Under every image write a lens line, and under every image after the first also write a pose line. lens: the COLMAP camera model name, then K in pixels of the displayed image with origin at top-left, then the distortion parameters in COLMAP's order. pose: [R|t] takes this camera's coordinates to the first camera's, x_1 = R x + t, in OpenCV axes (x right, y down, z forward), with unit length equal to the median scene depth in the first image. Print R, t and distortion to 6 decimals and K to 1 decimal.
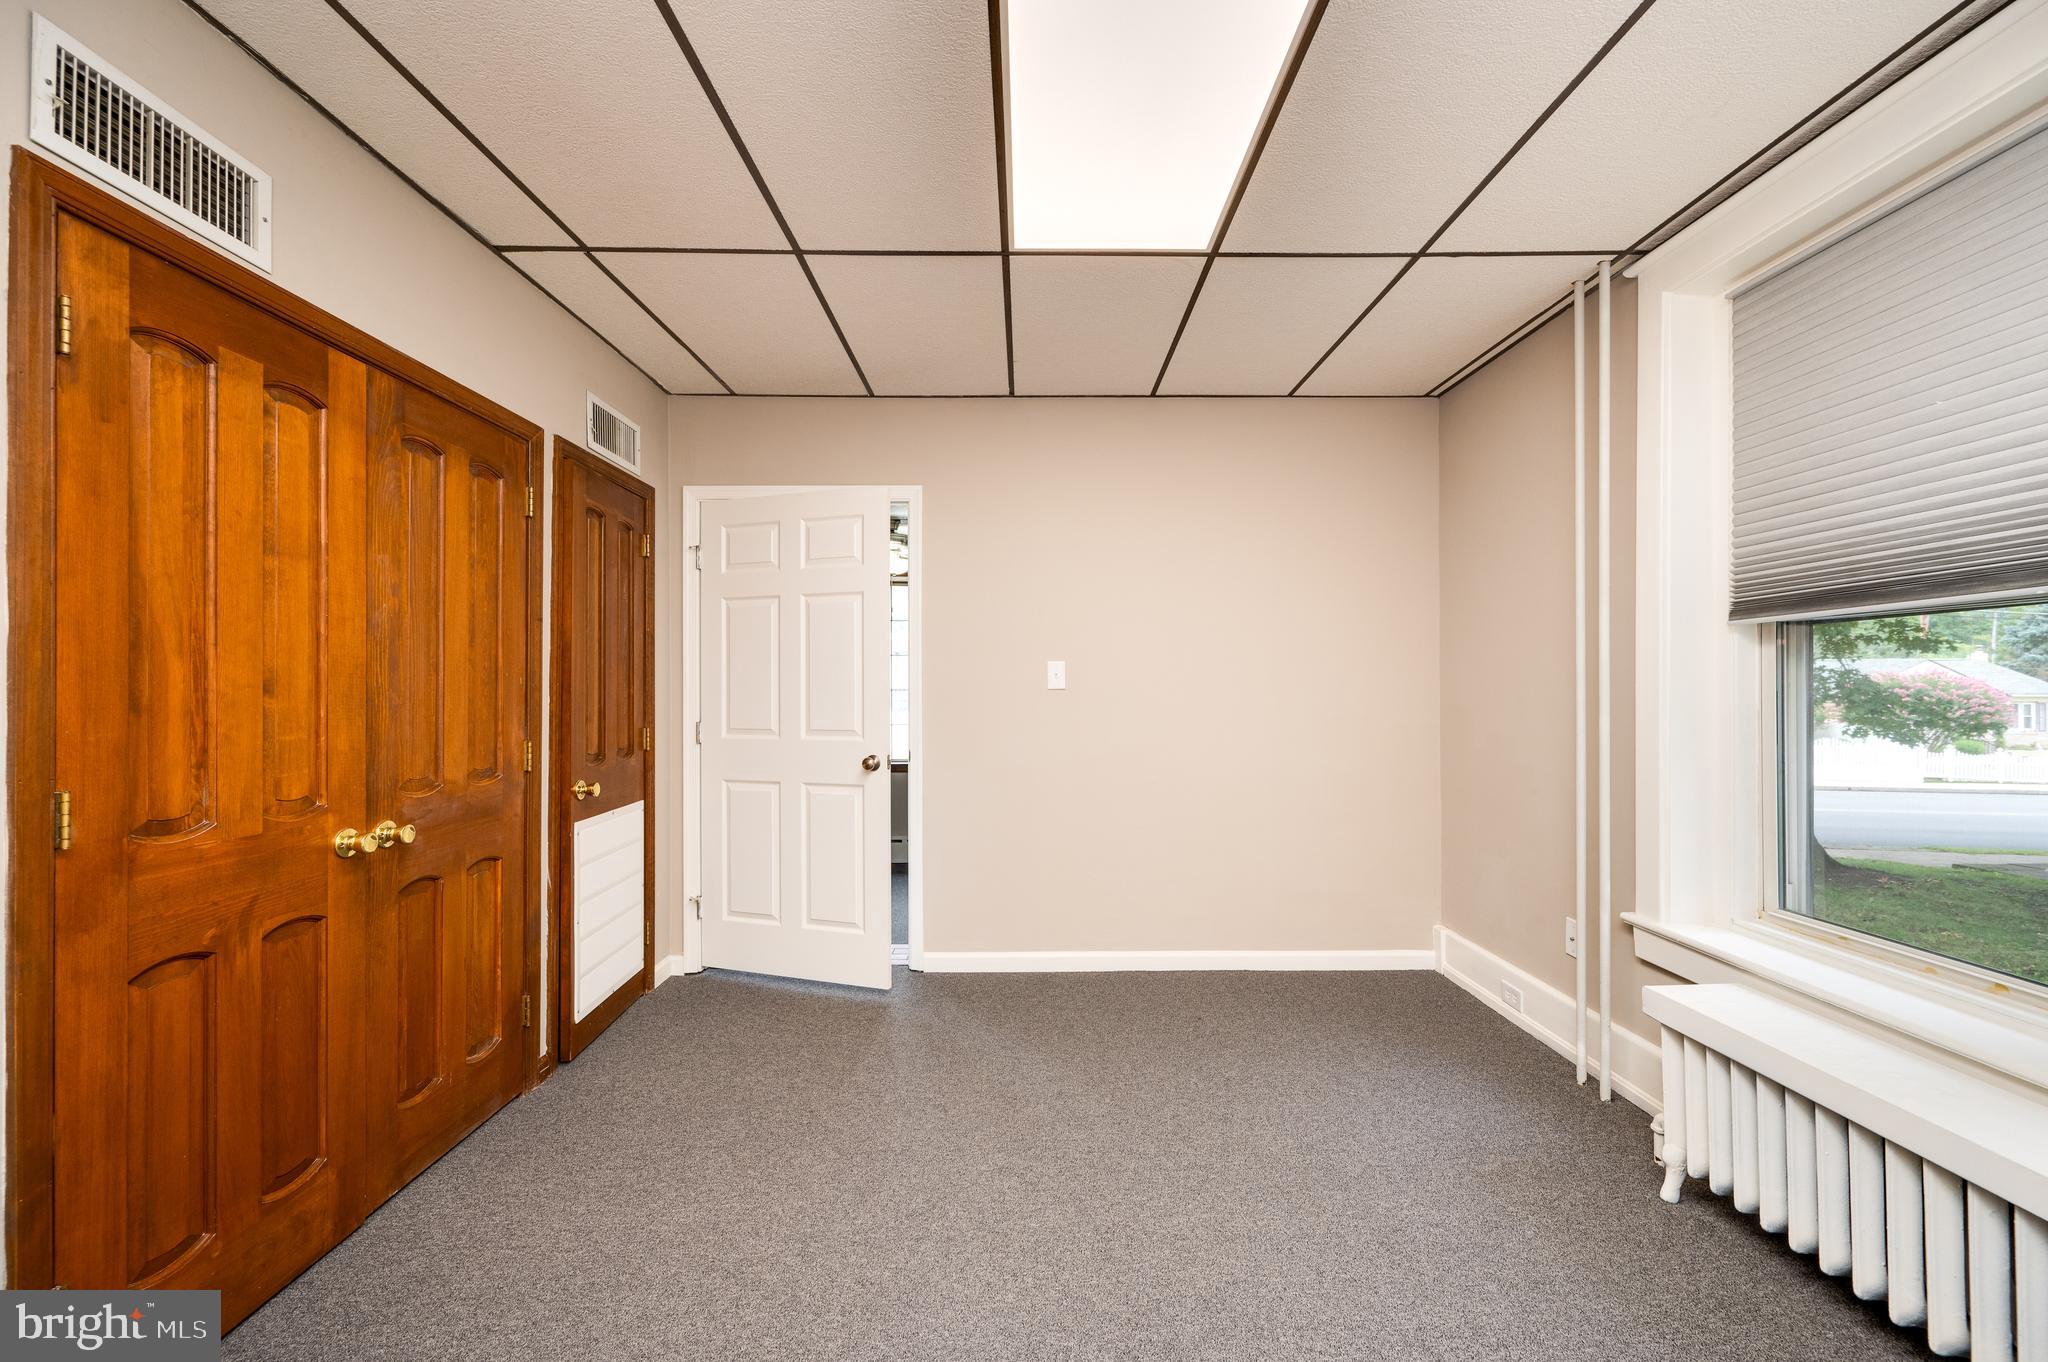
lens RADIAL K [[802.2, 0, 1026.0], [0, 802.2, 688.7], [0, 0, 1]] dist [-0.001041, -0.000310]
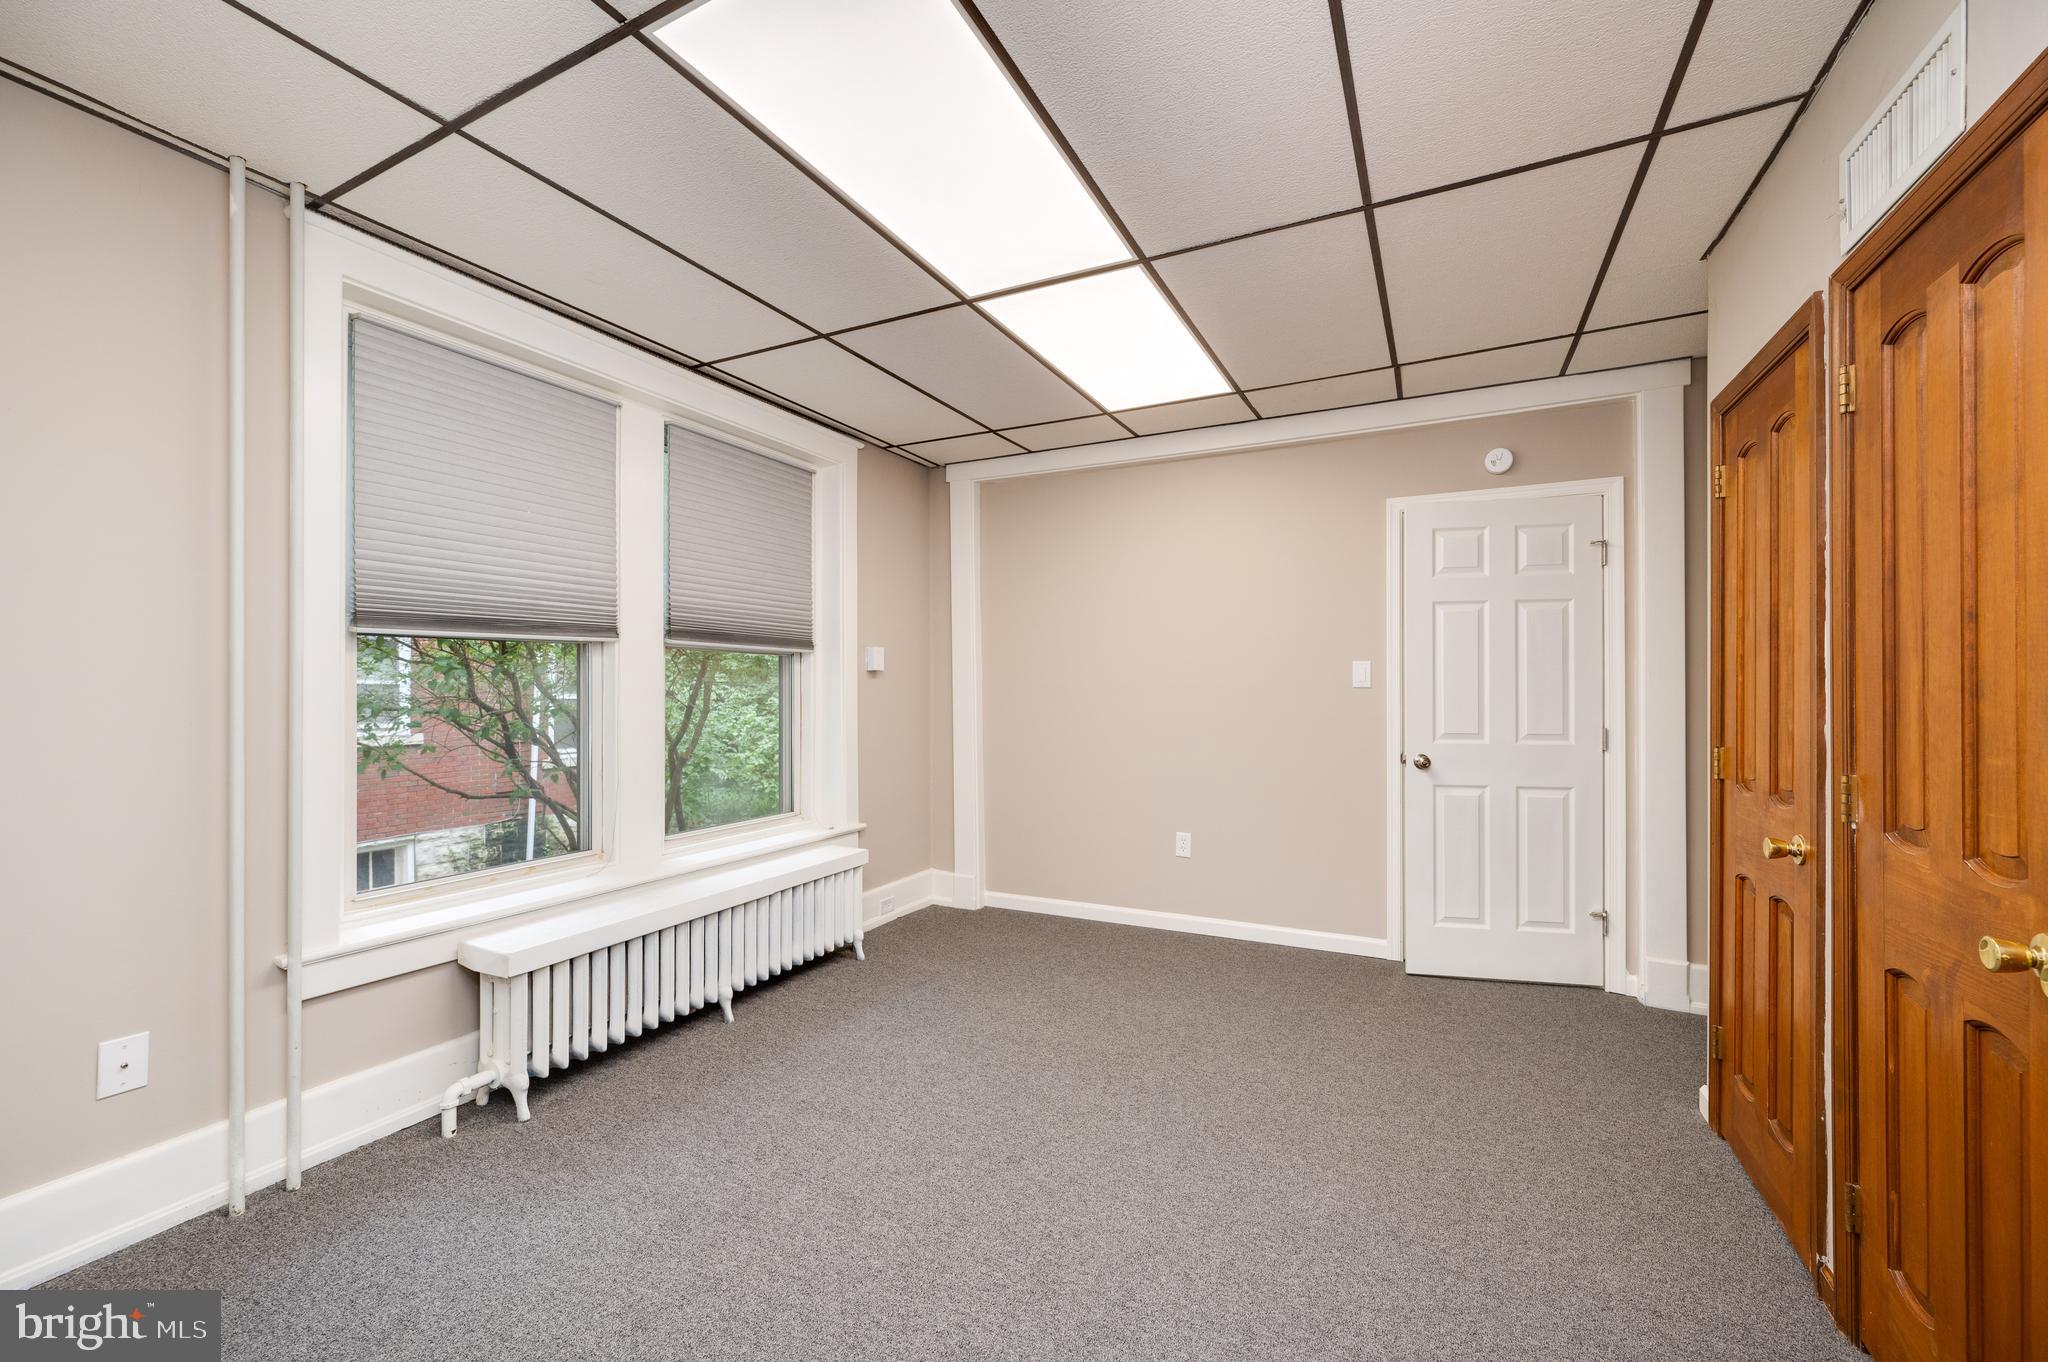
lens RADIAL K [[816.9, 0, 1035.1], [0, 816.9, 680.6], [0, 0, 1]] dist [-0.001140, -0.000521]
pose [[-0.891814, 0.002919, 0.452393, -0.303179], [0.000305, 0.999983, -0.005850, -0.006889], [-0.452402, -0.005080, -0.891800, 1.228516]]
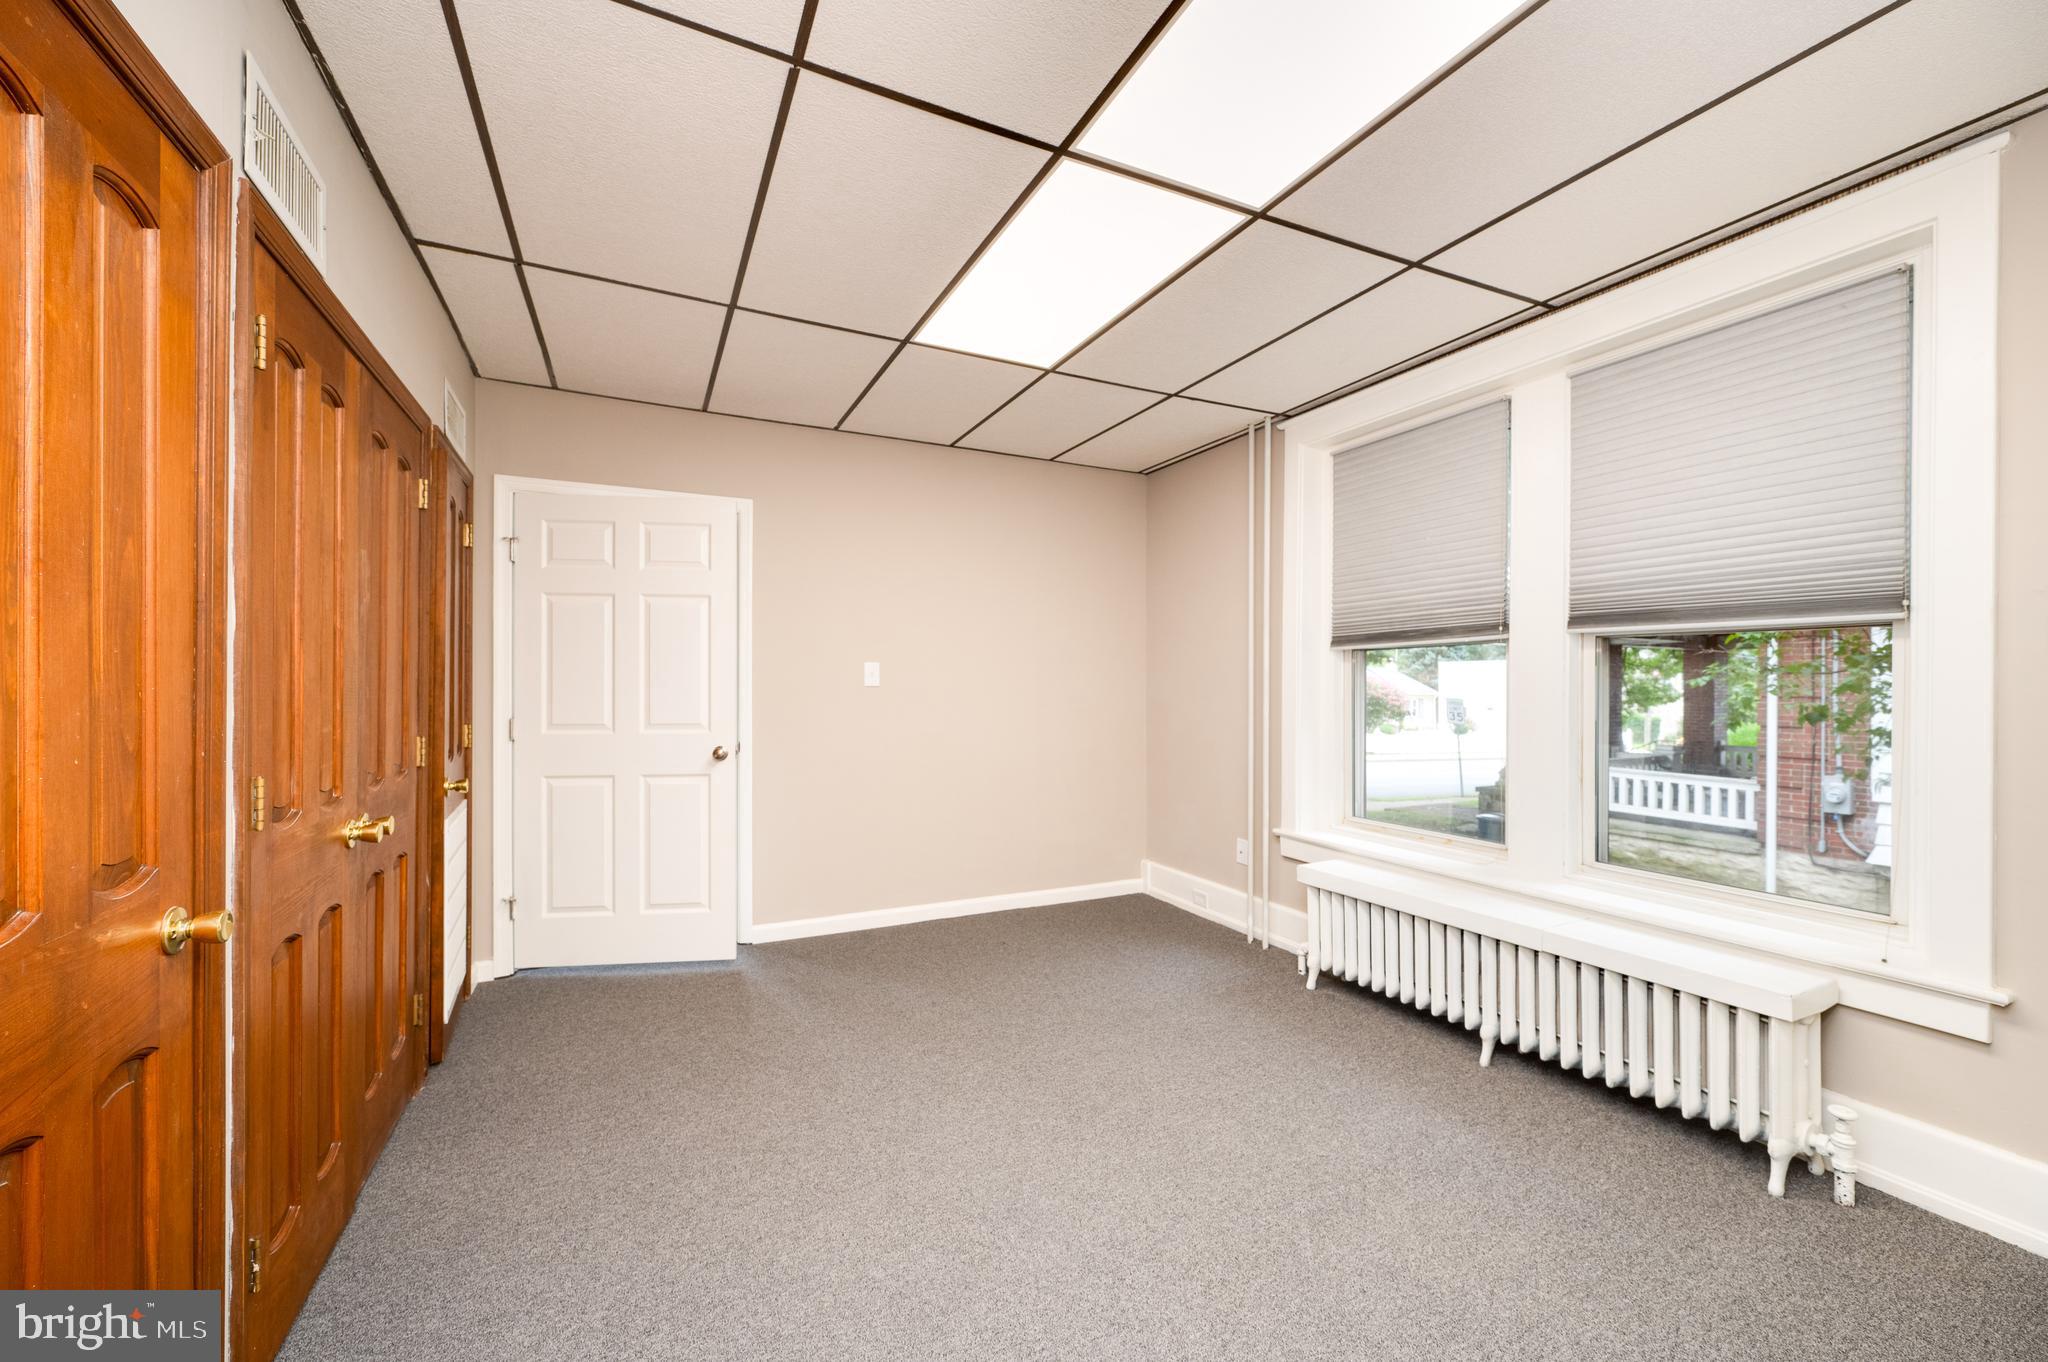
lens RADIAL K [[802.2, 0, 1026.0], [0, 802.2, 688.7], [0, 0, 1]] dist [-0.001041, -0.000310]
pose [[0.901454, 0.003399, 0.432862, -0.336681], [-0.004356, 0.999990, 0.001221, 0.001882], [-0.432854, -0.002986, 0.901459, -0.189104]]
